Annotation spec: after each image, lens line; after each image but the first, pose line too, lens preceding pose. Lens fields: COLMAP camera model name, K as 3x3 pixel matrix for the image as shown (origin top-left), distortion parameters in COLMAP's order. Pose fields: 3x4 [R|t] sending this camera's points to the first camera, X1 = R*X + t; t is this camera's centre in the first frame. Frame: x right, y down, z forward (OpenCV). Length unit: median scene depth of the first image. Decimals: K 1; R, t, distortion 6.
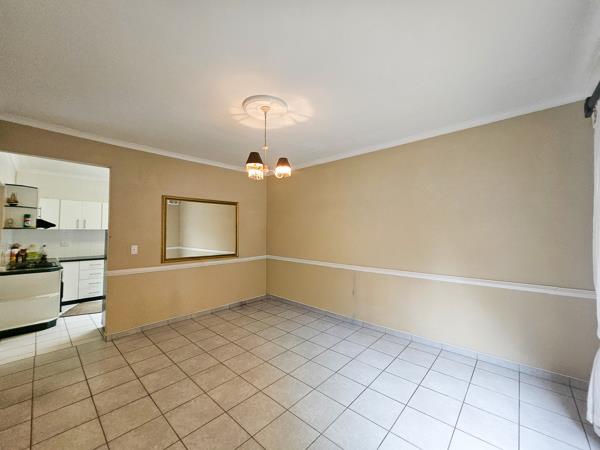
lens RADIAL K [[242.4, 0, 306.9], [0, 242.4, 221.7], [0, 0, 1]] dist [-0.001930, -0.000159]
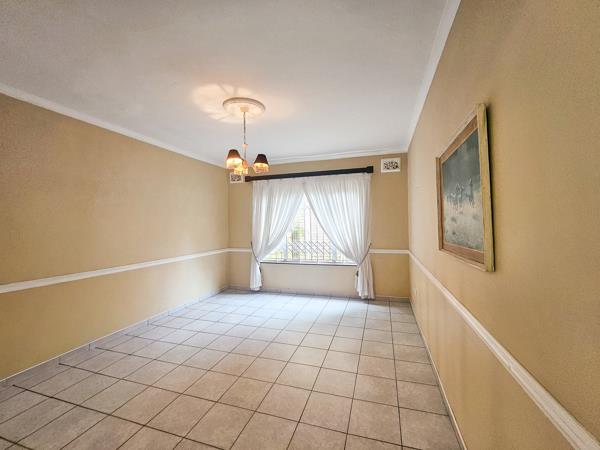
lens RADIAL K [[242.4, 0, 306.9], [0, 242.4, 221.7], [0, 0, 1]] dist [-0.001930, -0.000159]
pose [[-0.418721, 0.007742, 0.908082, -1.169412], [-0.026779, 0.999424, -0.020869, 0.041043], [-0.907720, -0.033055, -0.418272, 1.100322]]
